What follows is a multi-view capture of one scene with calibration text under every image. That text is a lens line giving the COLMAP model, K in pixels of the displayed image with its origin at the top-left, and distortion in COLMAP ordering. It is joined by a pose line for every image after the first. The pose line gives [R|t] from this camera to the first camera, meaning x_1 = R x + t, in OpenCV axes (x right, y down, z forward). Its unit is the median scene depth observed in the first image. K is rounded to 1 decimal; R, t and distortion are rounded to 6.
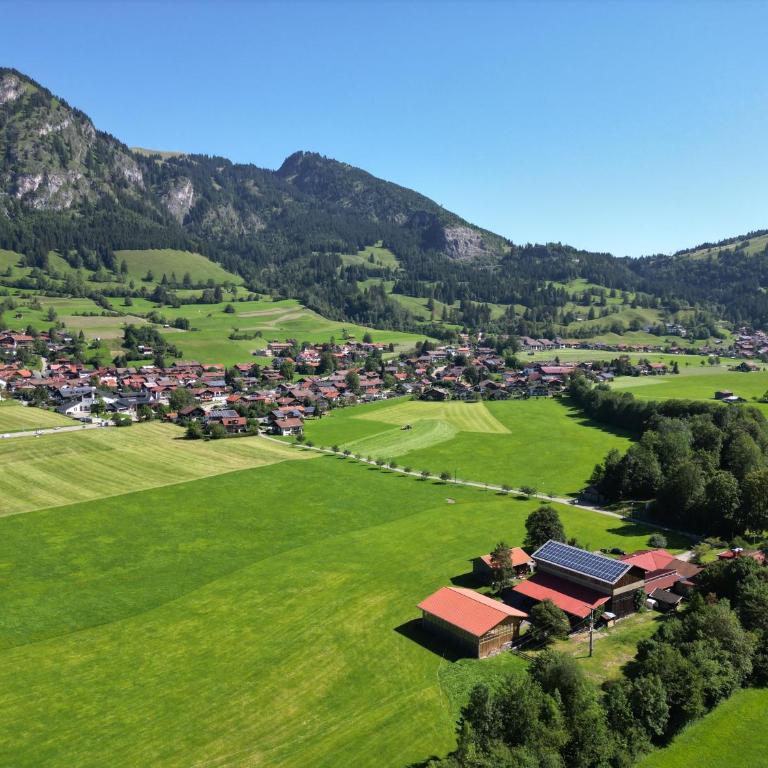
lens RADIAL K [[716.0, 0, 384.0], [0, 716.0, 384.0], [0, 0, 1]] dist [0.064184, -0.060110]
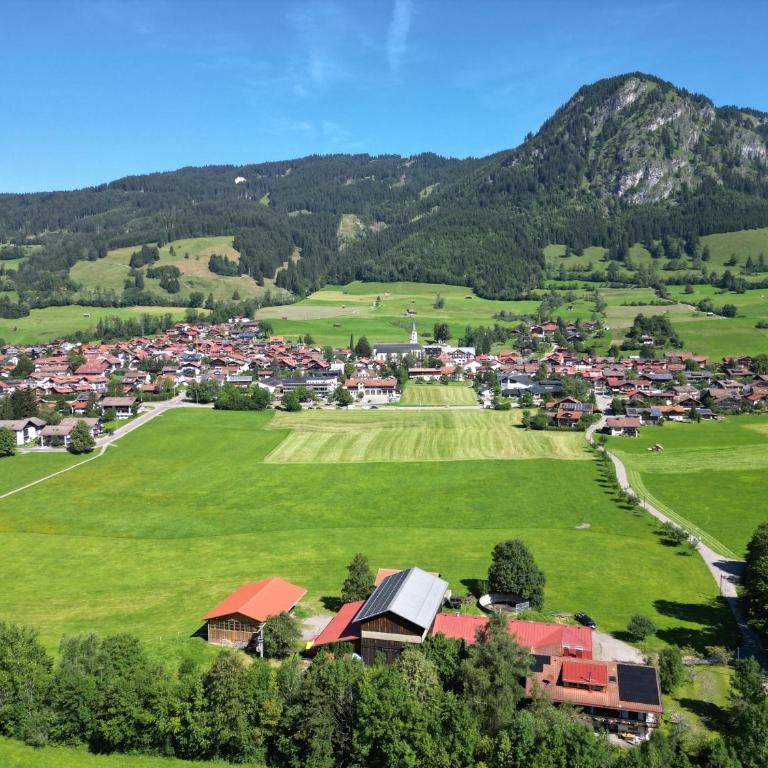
lens RADIAL K [[716.0, 0, 384.0], [0, 716.0, 384.0], [0, 0, 1]] dist [0.064184, -0.060110]
pose [[0.640836, 0.060658, -0.765278, 0.105109], [-0.047213, 0.998101, 0.039577, -0.004712], [0.766225, 0.010769, 0.642482, 0.050297]]
